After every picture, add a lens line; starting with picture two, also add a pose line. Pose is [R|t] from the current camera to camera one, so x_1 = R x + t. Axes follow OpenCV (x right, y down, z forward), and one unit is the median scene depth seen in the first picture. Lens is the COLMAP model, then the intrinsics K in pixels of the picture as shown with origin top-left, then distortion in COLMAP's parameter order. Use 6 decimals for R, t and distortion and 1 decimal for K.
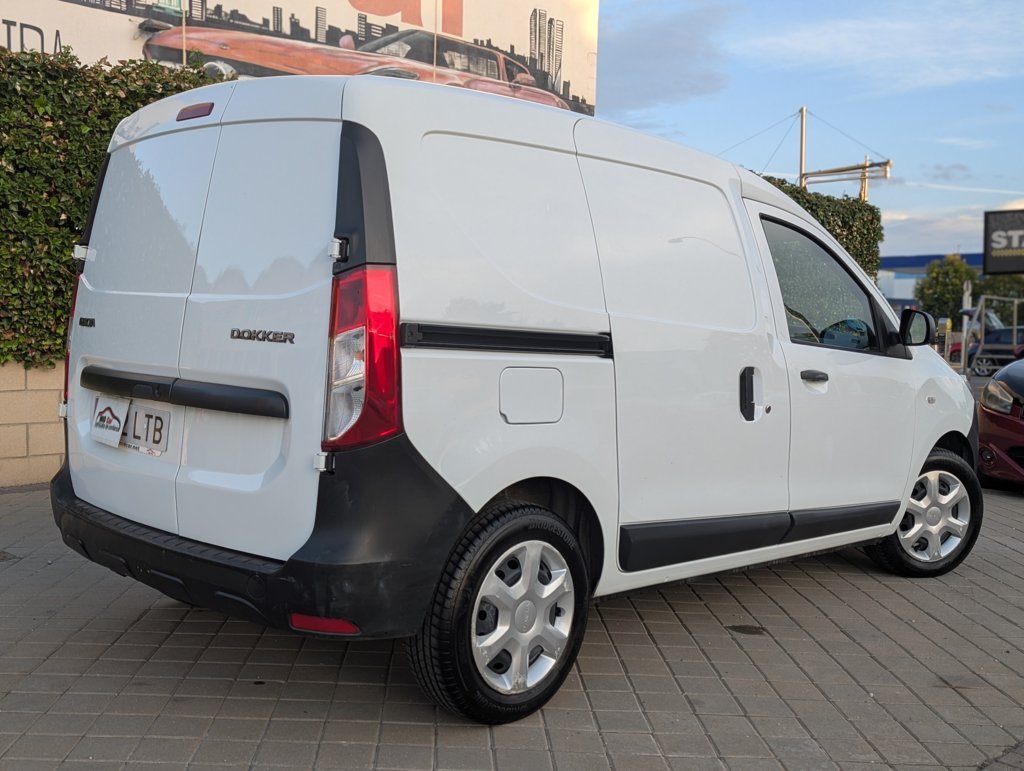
lens RADIAL K [[1085.4, 0, 512.0], [0, 1085.4, 385.5], [0, 0, 1]] dist [0.096697, -0.185680]
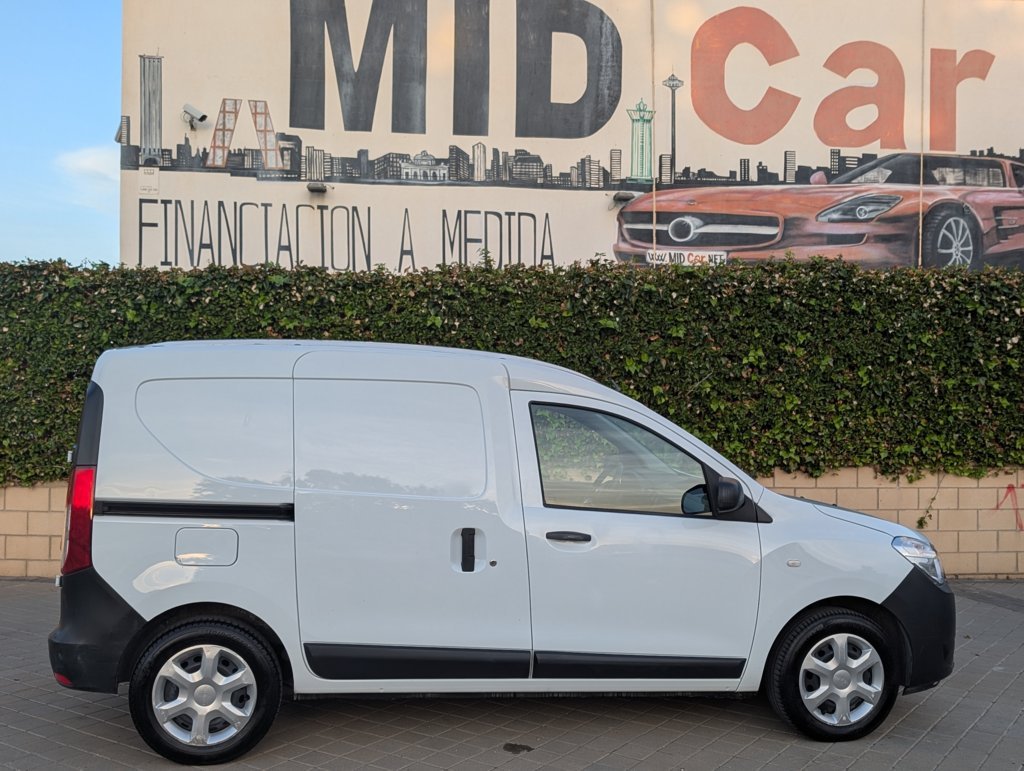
lens RADIAL K [[1100.5, 0, 512.0], [0, 1100.5, 385.5], [0, 0, 1]] dist [0.049530, -0.176846]
pose [[0.817085, -0.033950, -0.575516, 0.242628], [-0.023452, 0.995481, -0.092020, -0.015901], [0.576039, 0.088685, 0.812597, -0.004542]]
